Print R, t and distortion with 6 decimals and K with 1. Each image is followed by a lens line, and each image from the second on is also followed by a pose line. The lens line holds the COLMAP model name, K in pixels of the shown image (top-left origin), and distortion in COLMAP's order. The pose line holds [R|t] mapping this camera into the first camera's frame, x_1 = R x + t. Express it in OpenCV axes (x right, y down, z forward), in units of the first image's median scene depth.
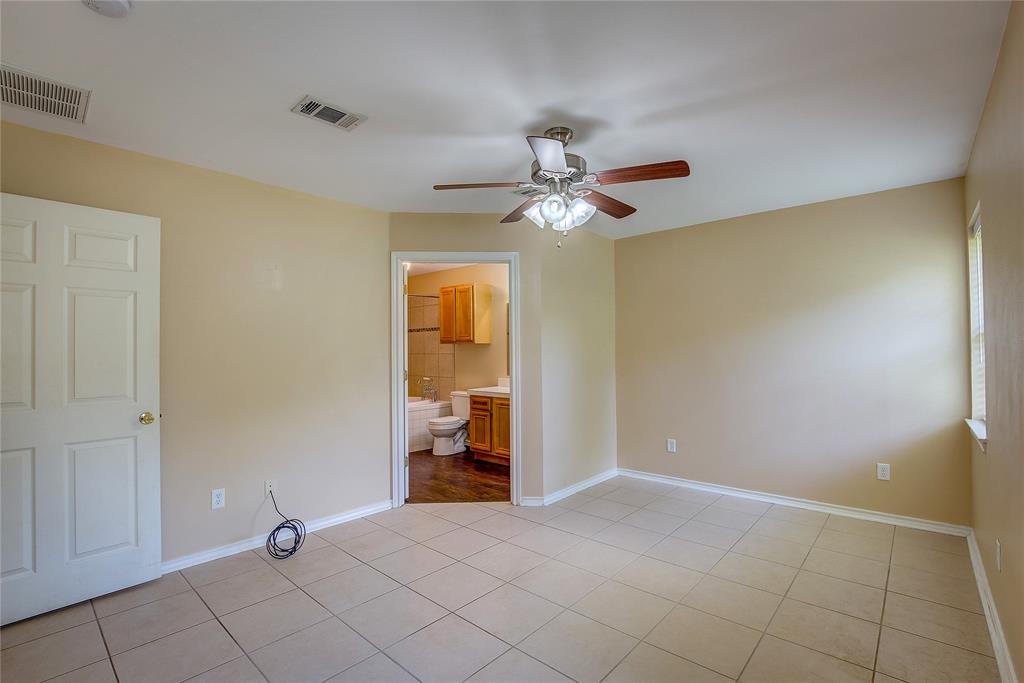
lens RADIAL K [[475.3, 0, 511.8], [0, 475.3, 343.2], [0, 0, 1]] dist [-0.028887, -0.000184]
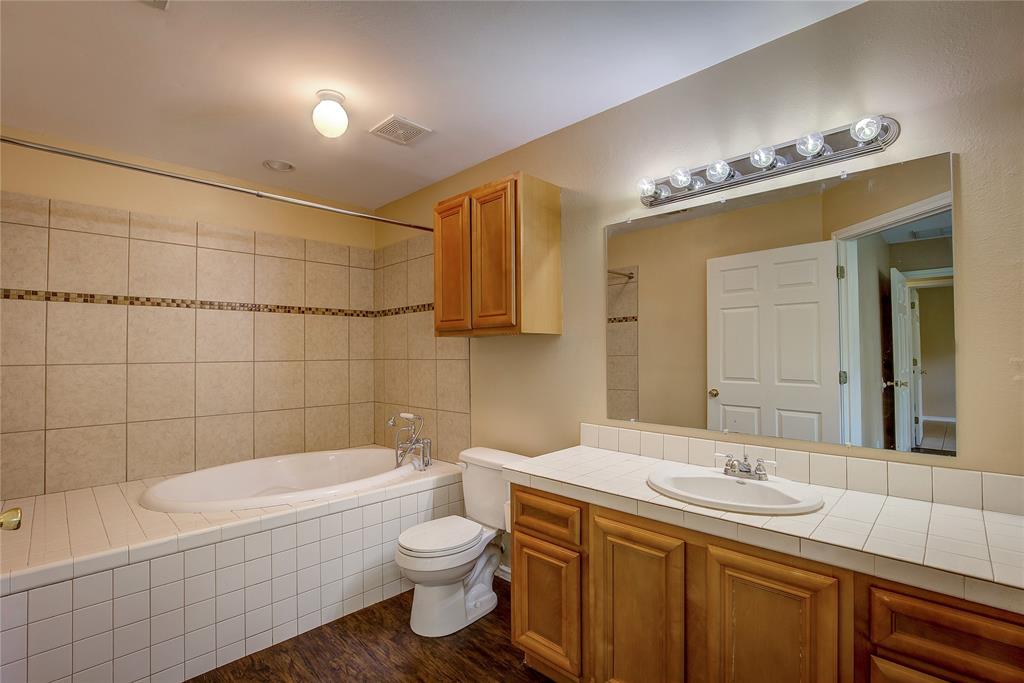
lens RADIAL K [[458.2, 0, 509.0], [0, 458.2, 341.2], [0, 0, 1]] dist [-0.036559, 0.000706]
pose [[0.998691, -0.002043, -0.051115, -0.069391], [0.001353, 0.999908, -0.013528, 0.011822], [0.051138, 0.013441, 0.998601, 0.642181]]
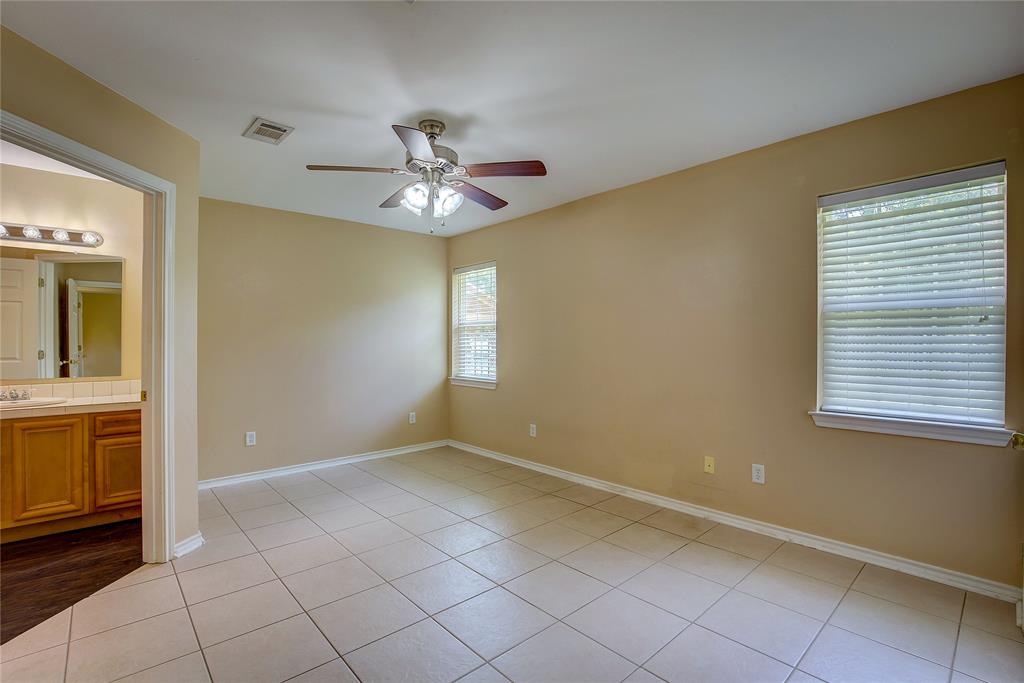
lens RADIAL K [[467.4, 0, 516.6], [0, 467.4, 344.3], [0, 0, 1]] dist [-0.023650, 0.000242]
pose [[0.092559, 0.004198, 0.995698, -0.402537], [-0.013638, 0.999903, -0.002948, 0.020631], [-0.995614, -0.013306, 0.092607, 0.308853]]
